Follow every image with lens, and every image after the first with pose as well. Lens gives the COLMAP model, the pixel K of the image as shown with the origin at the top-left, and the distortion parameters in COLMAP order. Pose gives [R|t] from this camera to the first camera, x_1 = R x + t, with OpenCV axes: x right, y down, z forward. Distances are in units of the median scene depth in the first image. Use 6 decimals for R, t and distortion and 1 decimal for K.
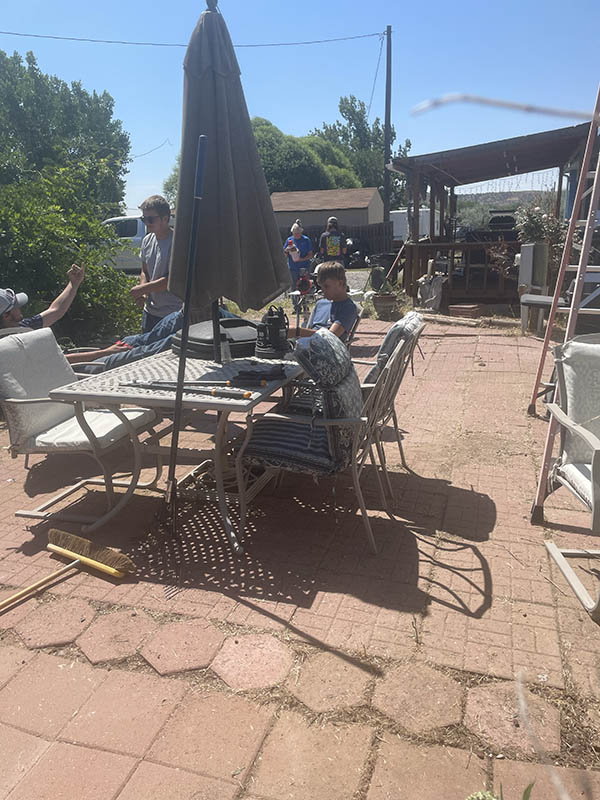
lens RADIAL K [[588.1, 0, 300.0], [0, 588.1, 400.0], [0, 0, 1]] dist [0.071789, -0.067285]
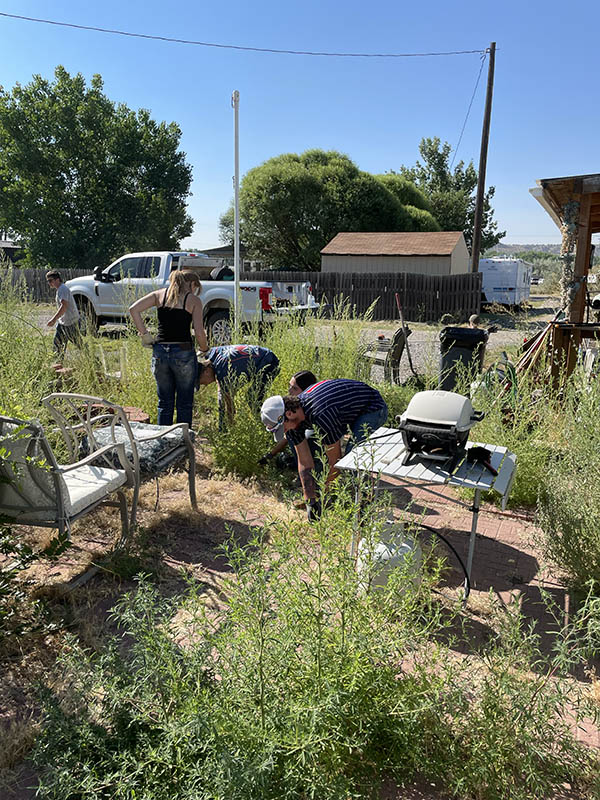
lens RADIAL K [[586.2, 0, 300.0], [0, 586.2, 400.0], [0, 0, 1]] dist [0.074914, -0.106007]
pose [[0.991962, 0.074968, -0.101934, 0.003177], [-0.081223, 0.994968, -0.058664, -0.047160], [0.097023, 0.066472, 0.993060, 0.142843]]
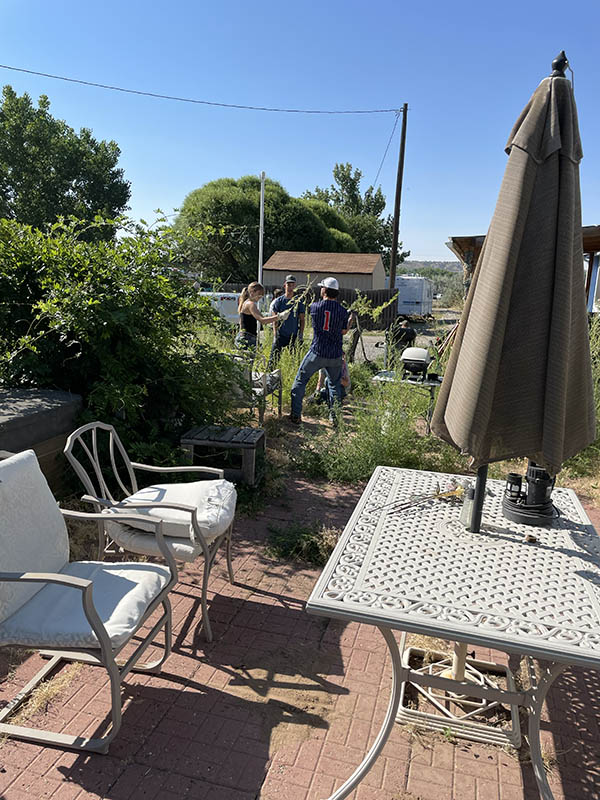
lens RADIAL K [[586.2, 0, 300.0], [0, 586.2, 400.0], [0, 0, 1]] dist [0.074914, -0.106007]
pose [[0.996710, 0.064567, 0.048985, -0.035826], [-0.060149, 0.994404, -0.086851, -0.015504], [-0.054318, 0.083619, 0.995016, 0.030432]]
